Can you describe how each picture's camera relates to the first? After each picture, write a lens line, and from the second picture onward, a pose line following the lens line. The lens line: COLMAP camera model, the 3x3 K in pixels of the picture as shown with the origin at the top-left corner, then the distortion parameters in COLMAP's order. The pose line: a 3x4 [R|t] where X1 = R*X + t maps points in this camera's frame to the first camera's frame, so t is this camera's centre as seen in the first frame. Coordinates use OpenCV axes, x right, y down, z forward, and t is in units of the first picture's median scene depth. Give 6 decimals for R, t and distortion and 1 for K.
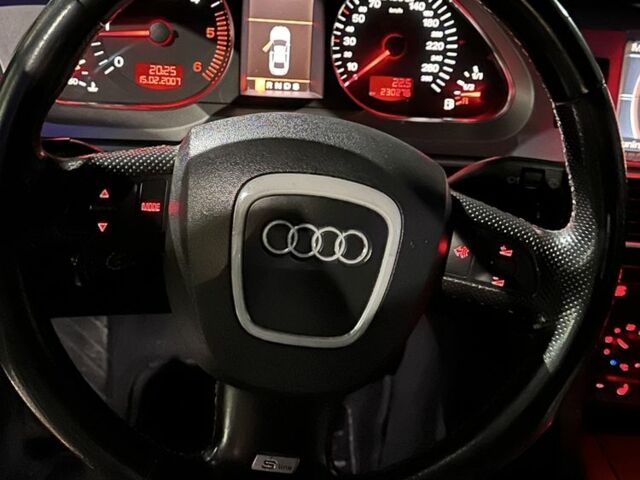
lens RADIAL K [[967.6, 0, 320.0], [0, 967.6, 240.0], [0, 0, 1]] dist [0.106897, 0.014849]
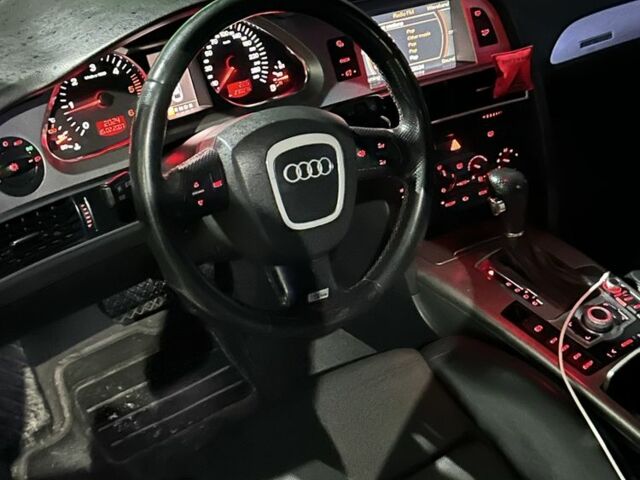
lens RADIAL K [[967.6, 0, 320.0], [0, 967.6, 240.0], [0, 0, 1]] dist [0.106897, 0.014849]
pose [[0.844261, -0.363612, 0.393714, -0.538797], [0.357818, 0.929346, 0.091006, -0.023708], [-0.398987, 0.064045, 0.914717, -0.502457]]
